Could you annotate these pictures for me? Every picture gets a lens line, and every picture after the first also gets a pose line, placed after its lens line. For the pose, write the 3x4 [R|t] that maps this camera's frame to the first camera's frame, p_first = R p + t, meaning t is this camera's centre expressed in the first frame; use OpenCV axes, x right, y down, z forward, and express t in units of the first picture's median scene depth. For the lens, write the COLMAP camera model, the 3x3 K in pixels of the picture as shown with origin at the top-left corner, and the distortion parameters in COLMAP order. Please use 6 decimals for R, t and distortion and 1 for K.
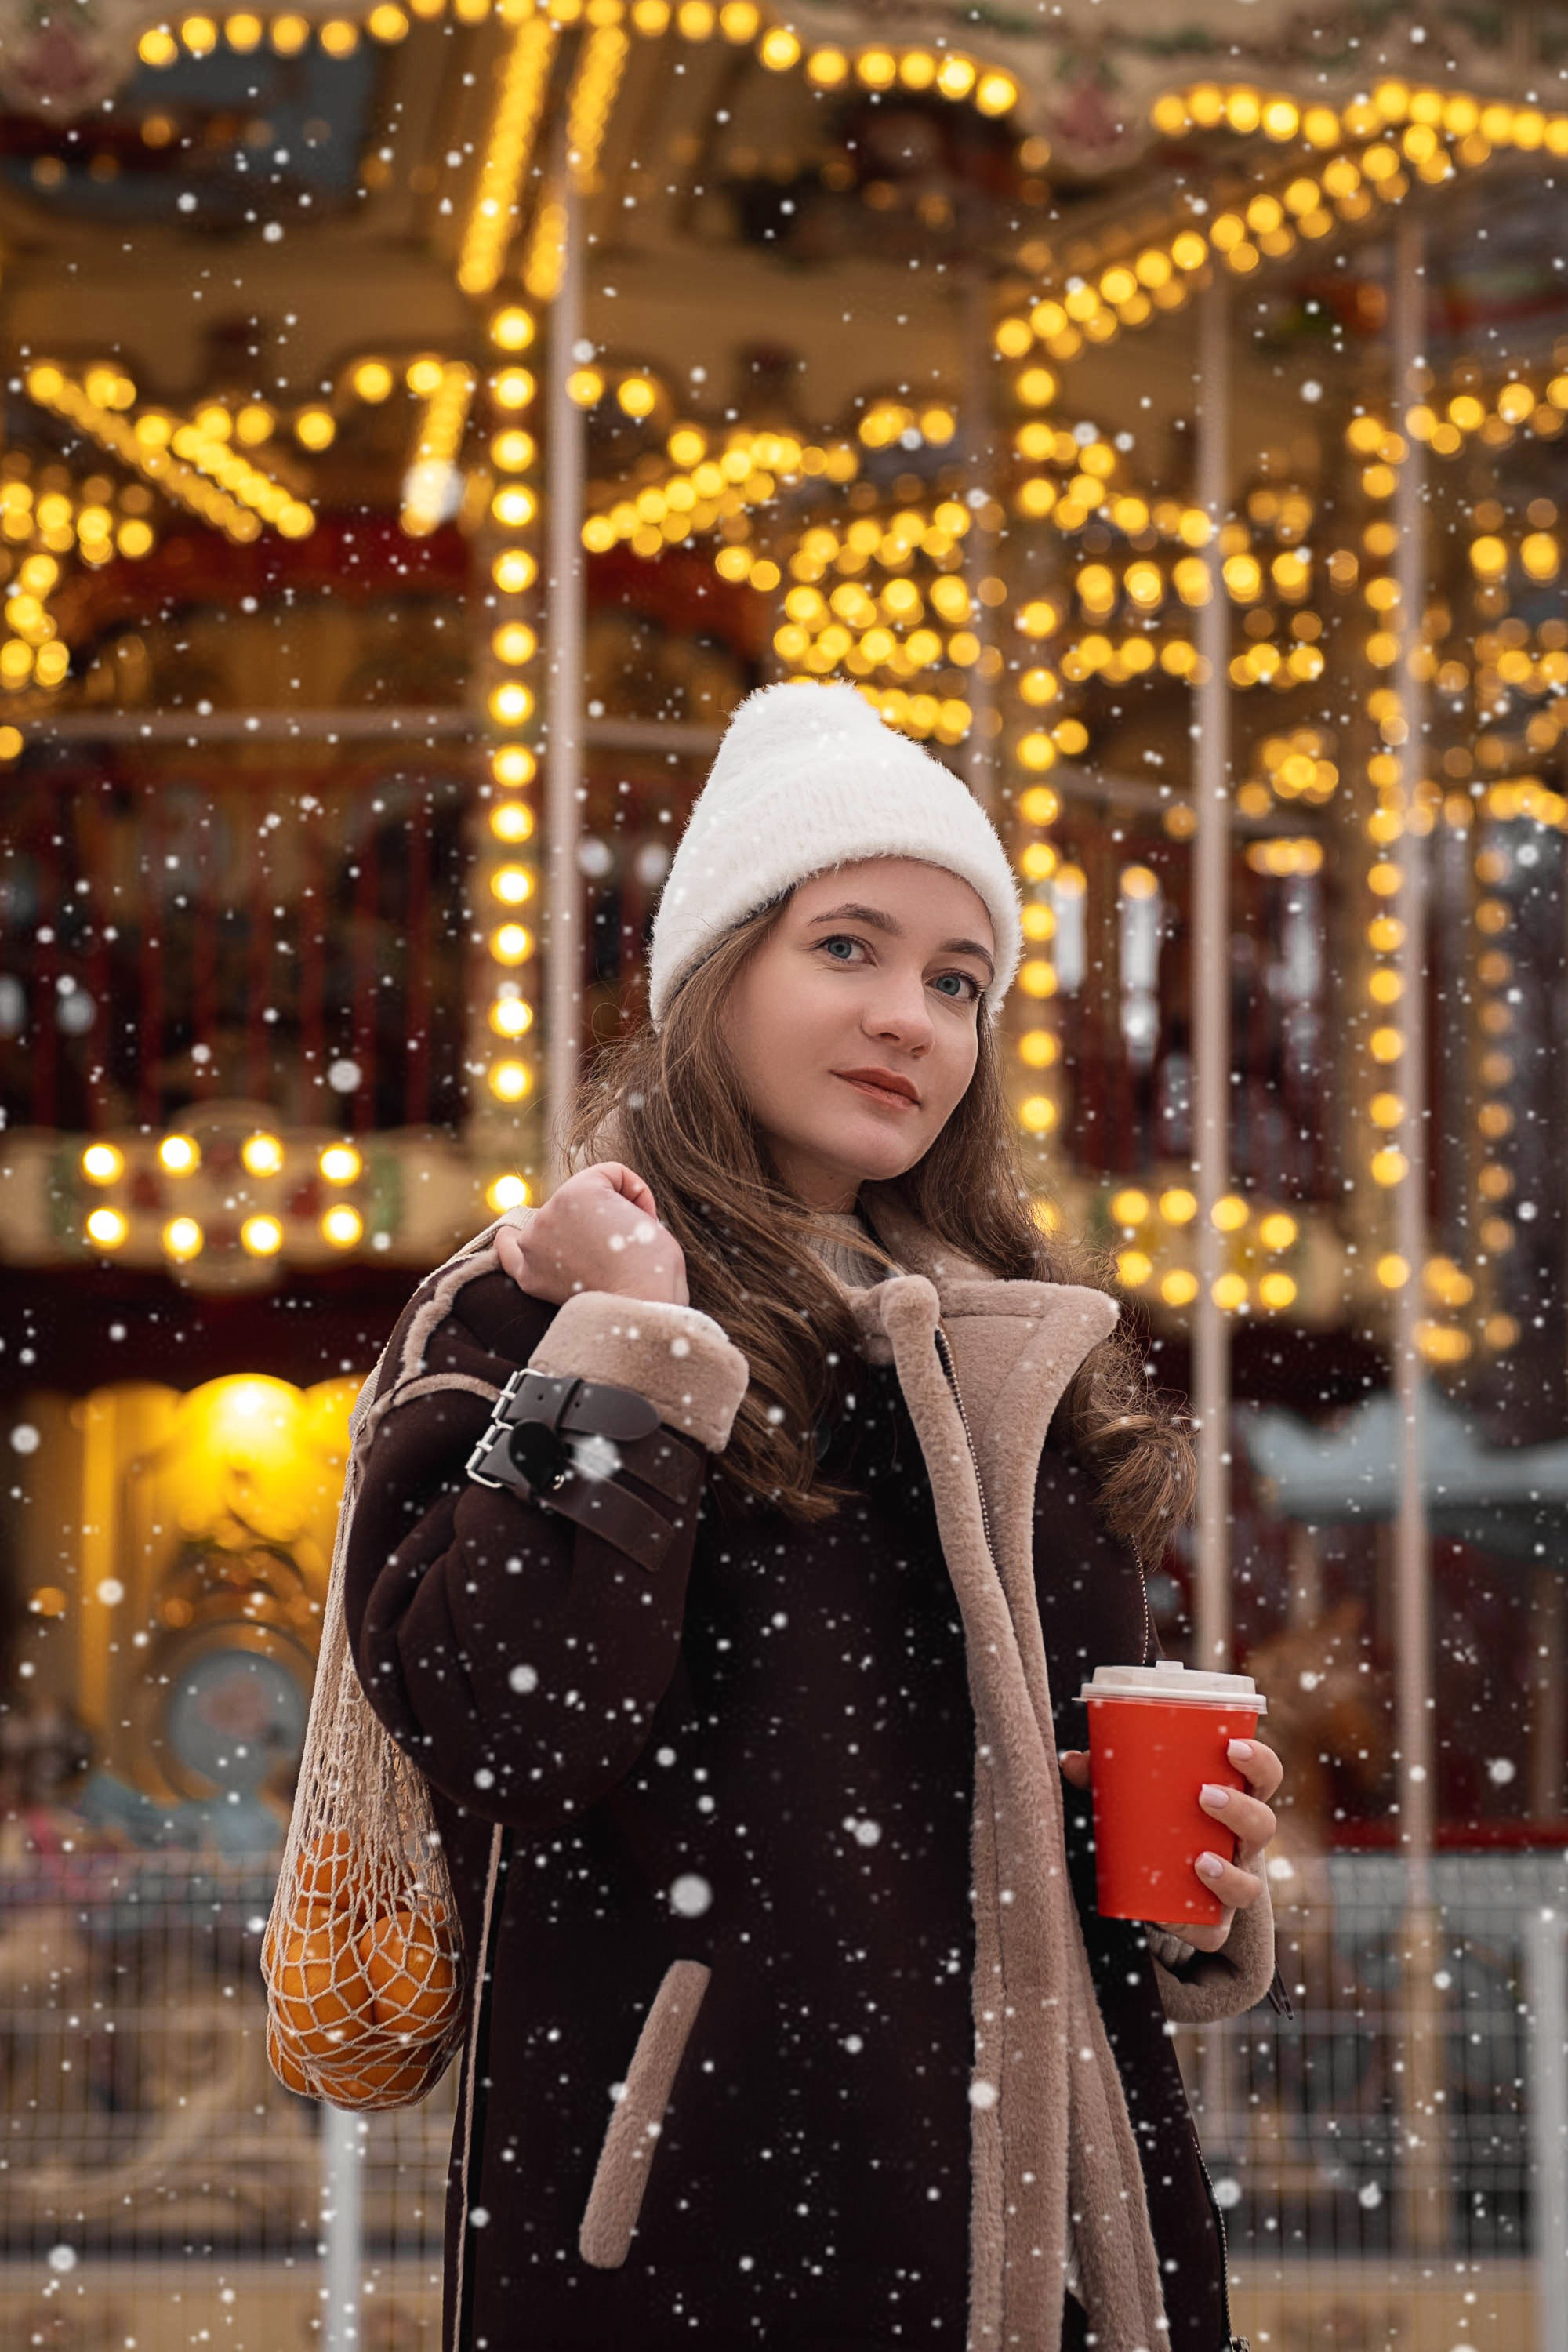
lens RADIAL K [[6193.4, 0, 783.1], [0, 6193.4, 1170.4], [0, 0, 1]] dist [0.376029, 0.000000]
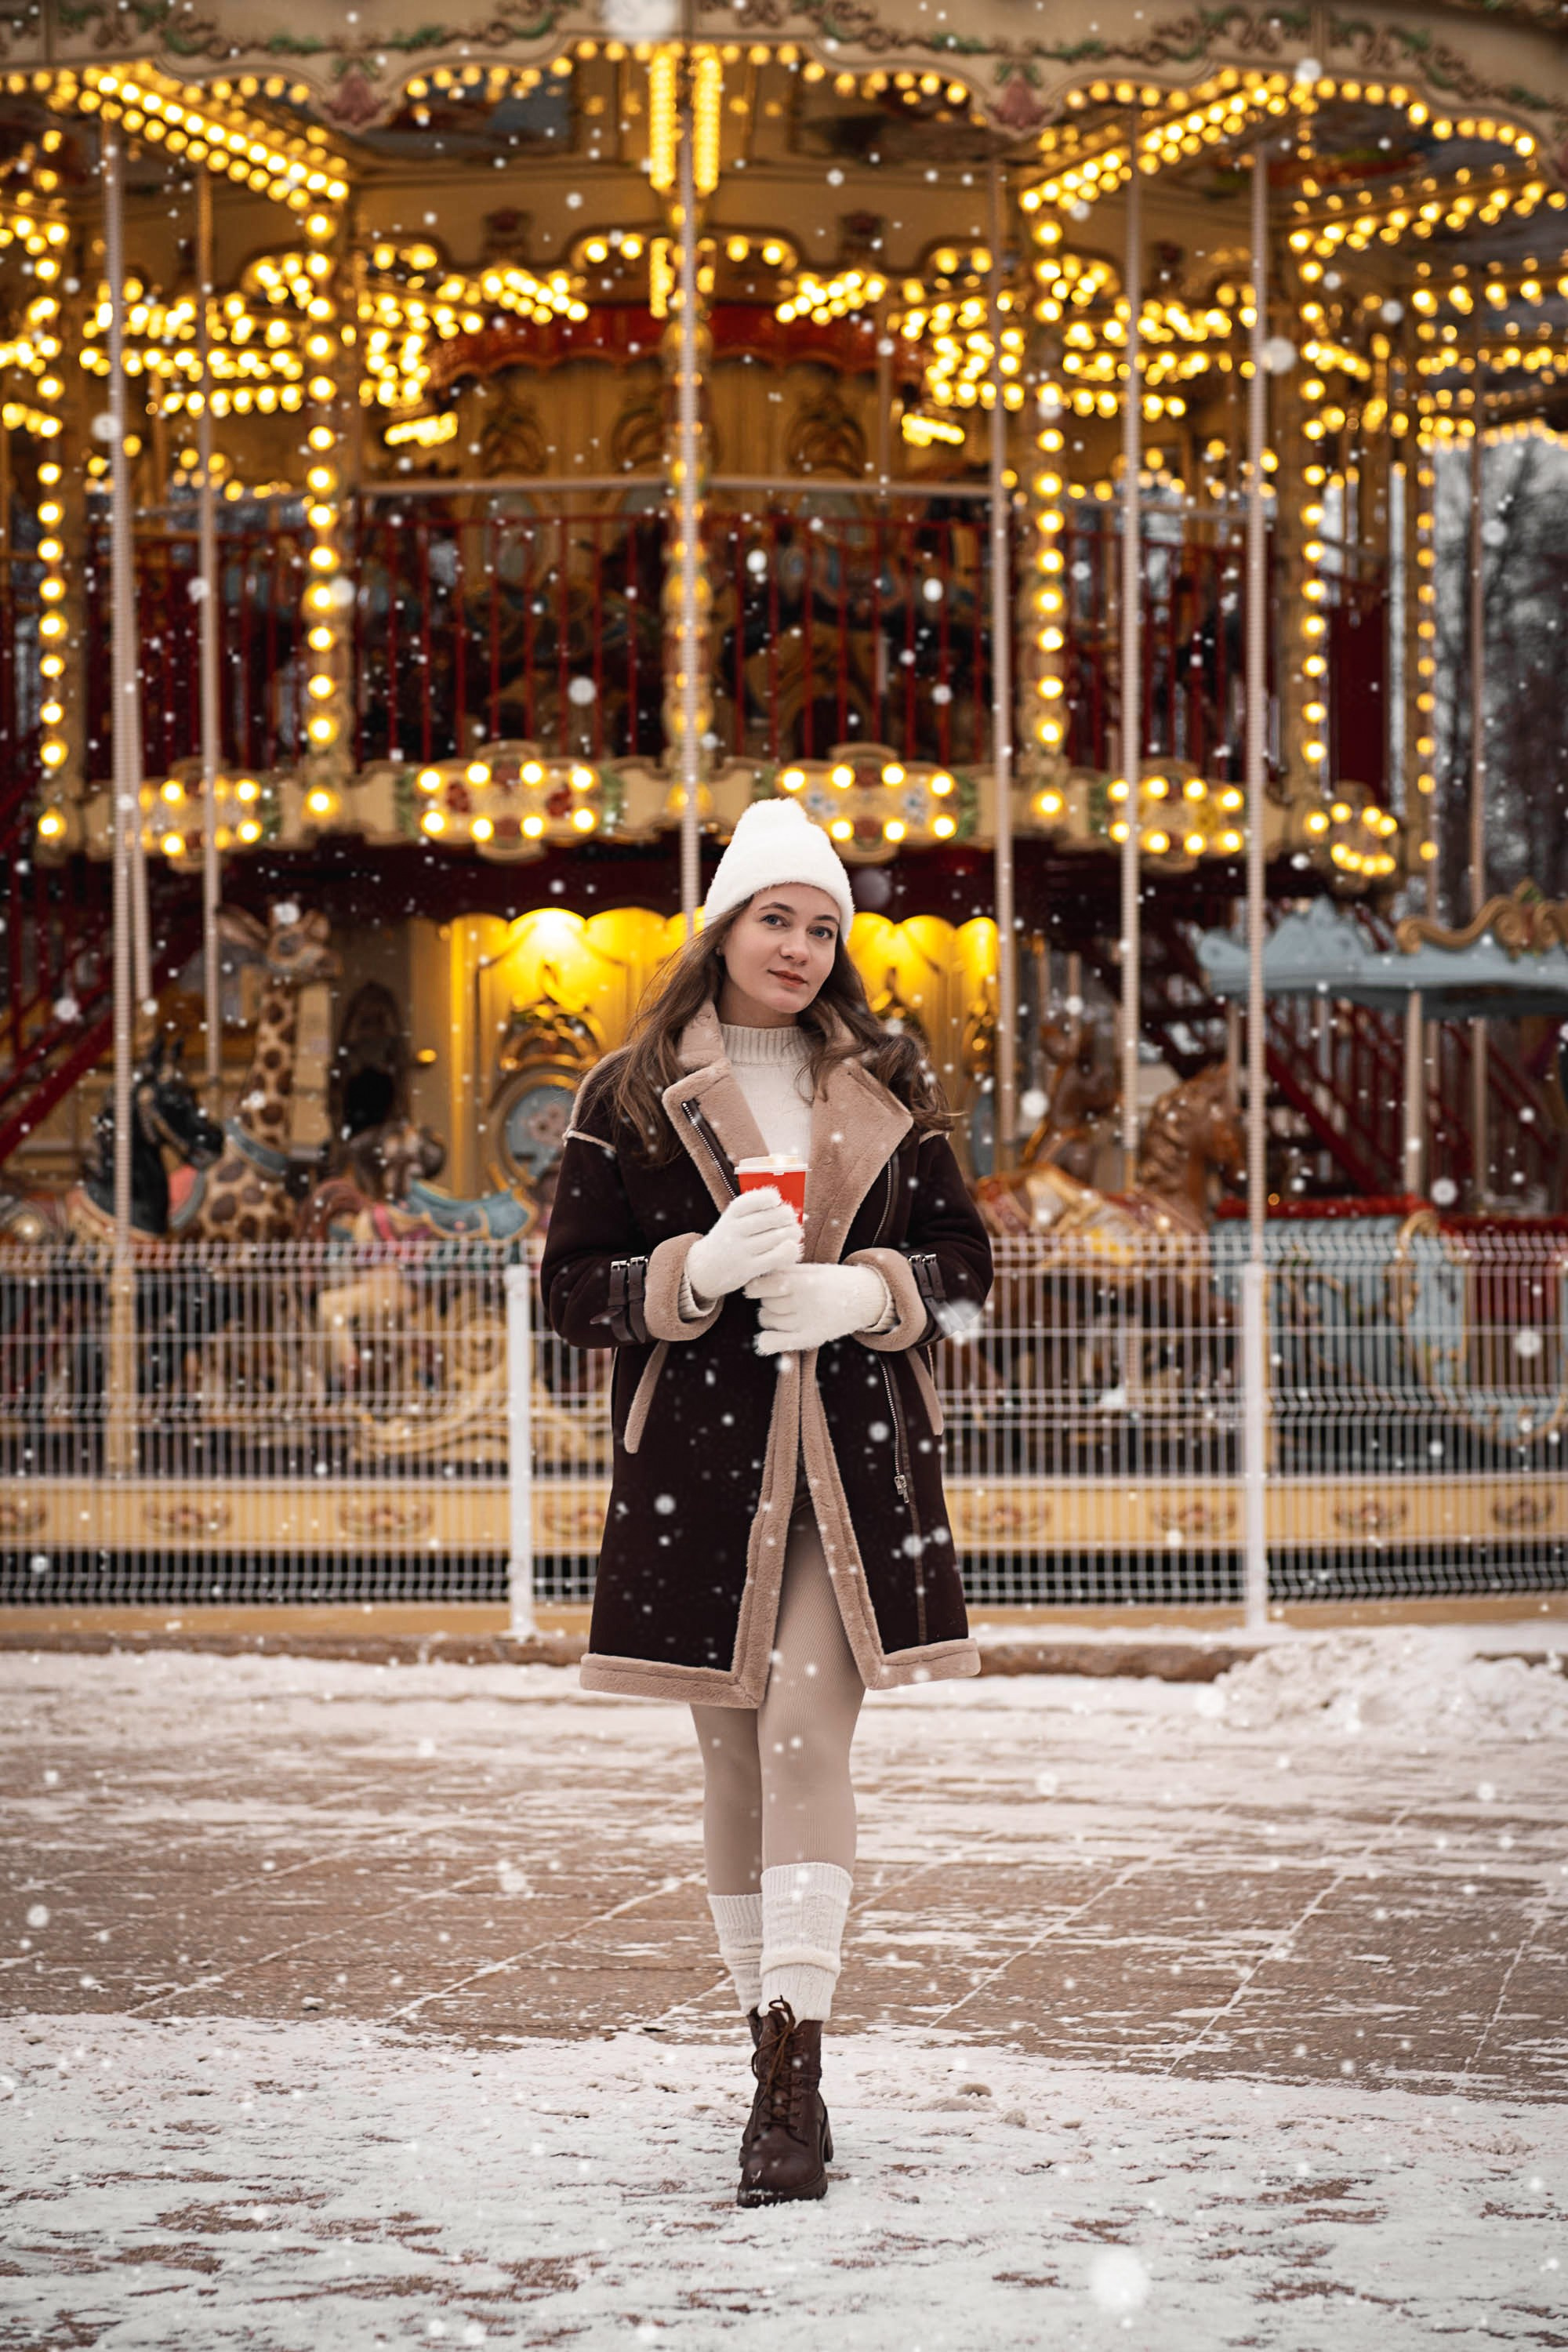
lens RADIAL K [[5806.7, 0, 797.4], [0, 5806.7, 1187.9], [0, 0, 1]] dist [0.257359, 0.000000]
pose [[0.993998, -0.009964, -0.108939, 0.134574], [0.022882, 0.992752, 0.117983, -0.068025], [0.106974, -0.119768, 0.987022, -0.414062]]
